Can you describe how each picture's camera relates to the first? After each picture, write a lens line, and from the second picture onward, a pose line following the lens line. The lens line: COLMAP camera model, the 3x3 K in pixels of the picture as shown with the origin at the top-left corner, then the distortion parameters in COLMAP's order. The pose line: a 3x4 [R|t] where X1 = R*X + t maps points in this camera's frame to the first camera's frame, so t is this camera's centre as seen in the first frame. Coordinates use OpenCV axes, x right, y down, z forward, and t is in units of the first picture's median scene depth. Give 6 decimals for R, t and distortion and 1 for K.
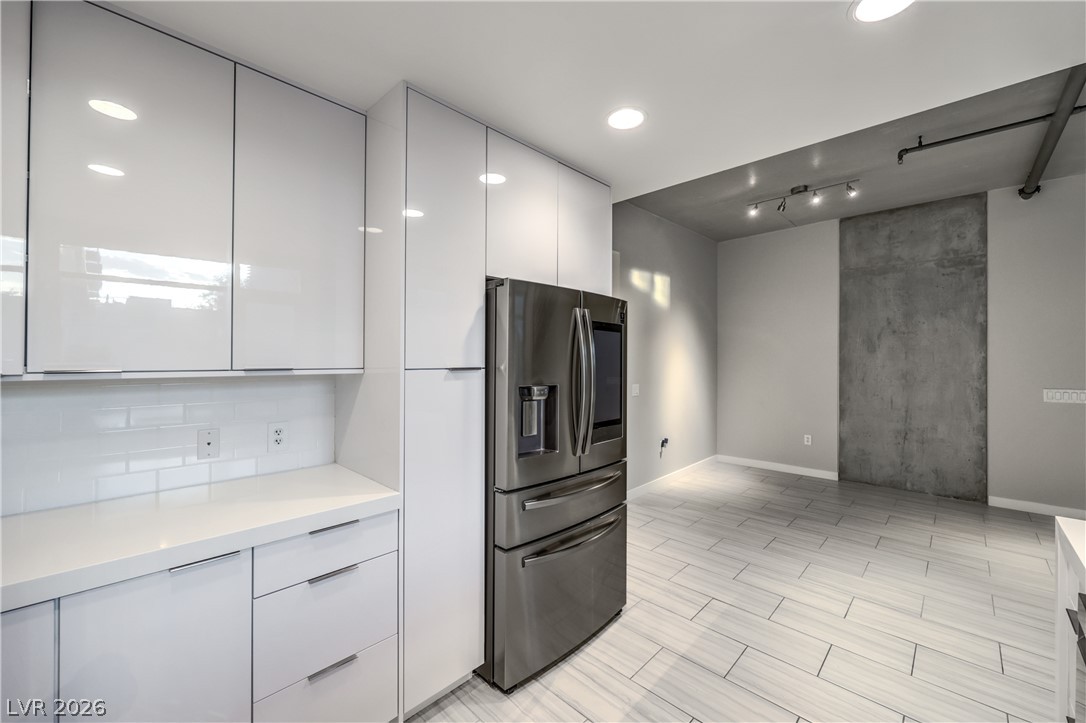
lens RADIAL K [[440.3, 0, 543.5], [0, 440.3, 354.6], [0, 0, 1]] dist [-0.009581, 0.003971]
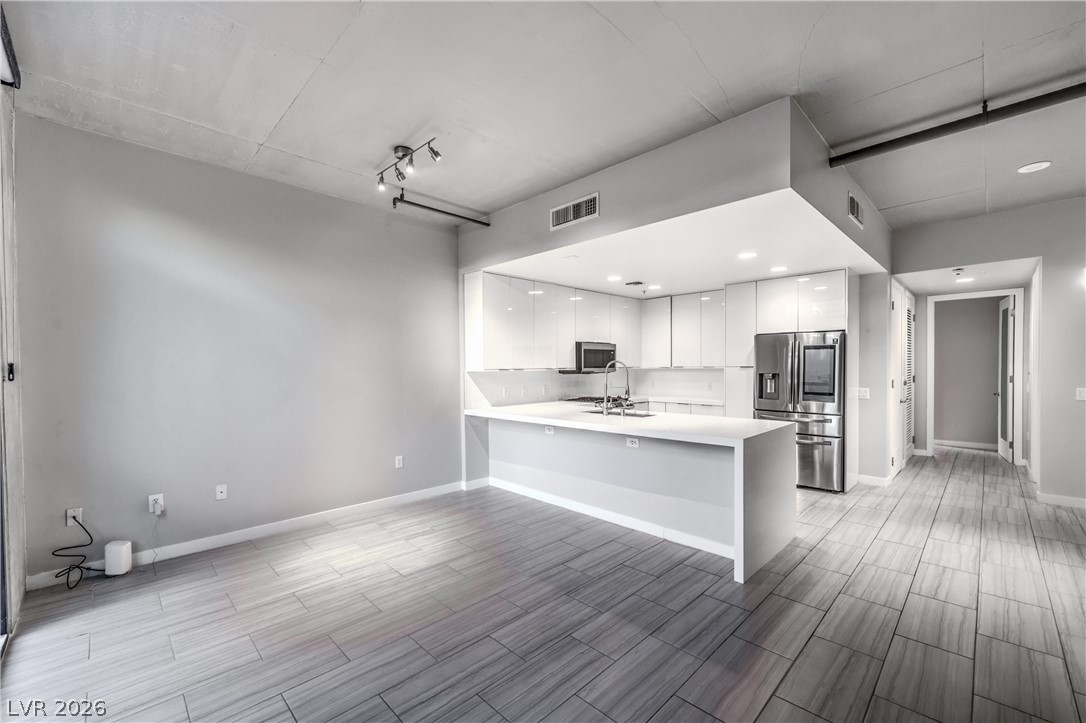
lens RADIAL K [[440.3, 0, 549.8], [0, 440.3, 379.3], [0, 0, 1]] dist [-0.009581, 0.003971]
pose [[-0.010726, 0.026161, -0.999600, 1.222880], [0.014479, 0.999557, 0.026005, 0.008743], [0.999838, -0.014194, -0.011100, -0.134928]]
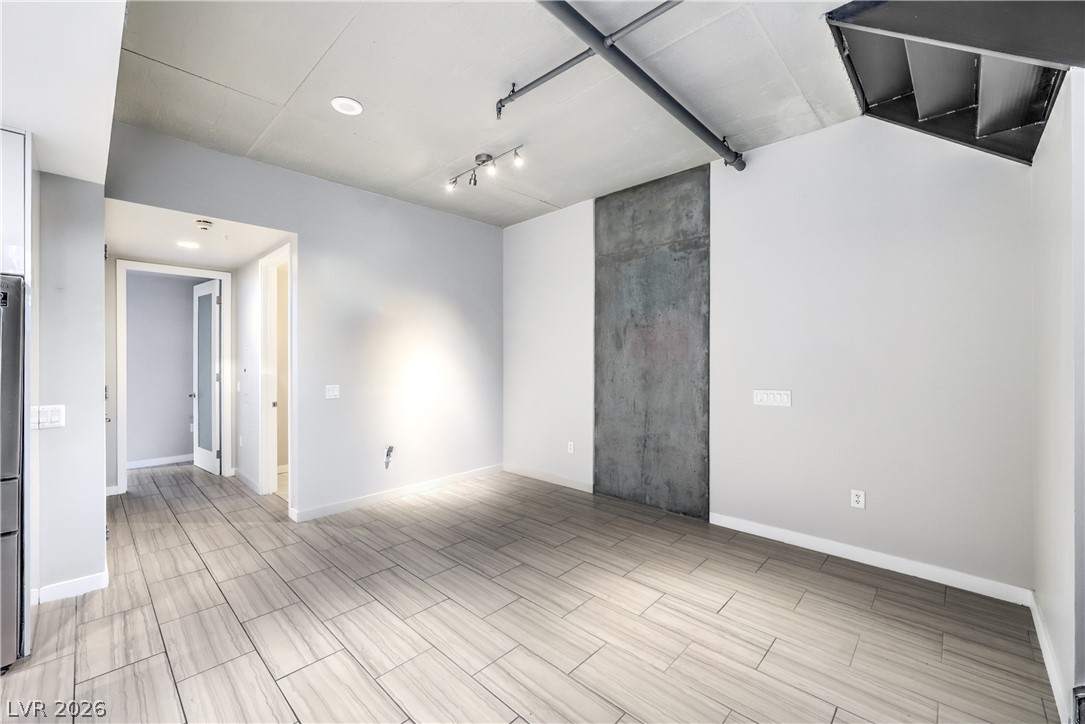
lens RADIAL K [[439.9, 0, 539.9], [0, 439.9, 360.7], [0, 0, 1]] dist [-0.009581, 0.003971]
pose [[0.999967, -0.001600, 0.007917, 0.656428], [0.001544, 0.999974, 0.007059, 0.013366], [-0.007928, -0.007046, 0.999944, 0.125955]]
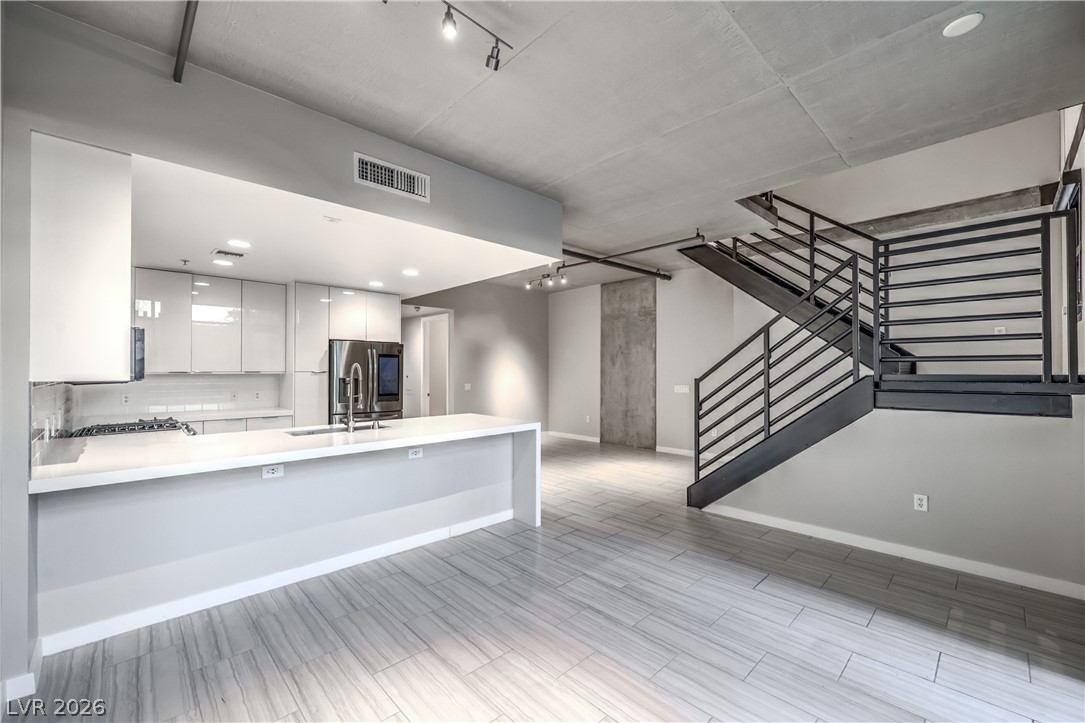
lens RADIAL K [[439.9, 0, 536.2], [0, 439.9, 371.3], [0, 0, 1]] dist [-0.009581, 0.003971]
pose [[0.998974, -0.002419, -0.045222, 0.597078], [0.002830, 0.999955, 0.009026, 0.002422], [0.045198, -0.009144, 0.998936, -0.787244]]
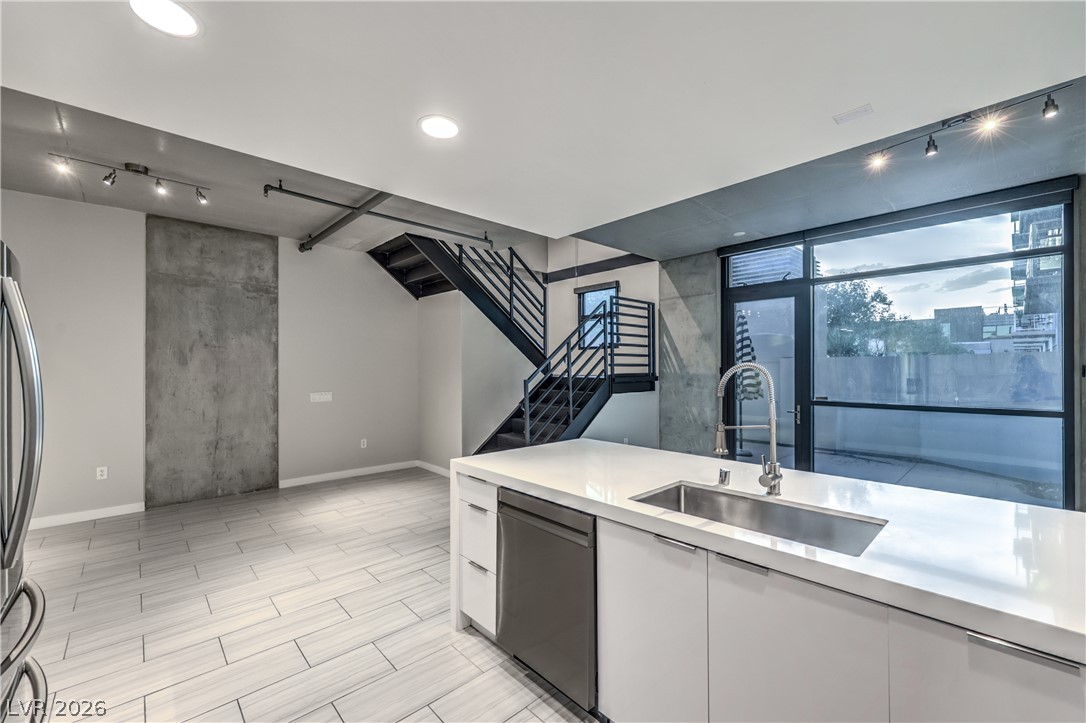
lens RADIAL K [[440.3, 0, 544.1], [0, 440.3, 368.2], [0, 0, 1]] dist [-0.009581, 0.003971]
pose [[0.053218, 0.000371, 0.998583, -0.192827], [-0.001795, 0.999998, -0.000276, 0.000122], [-0.998581, -0.001777, 0.053219, 0.175394]]
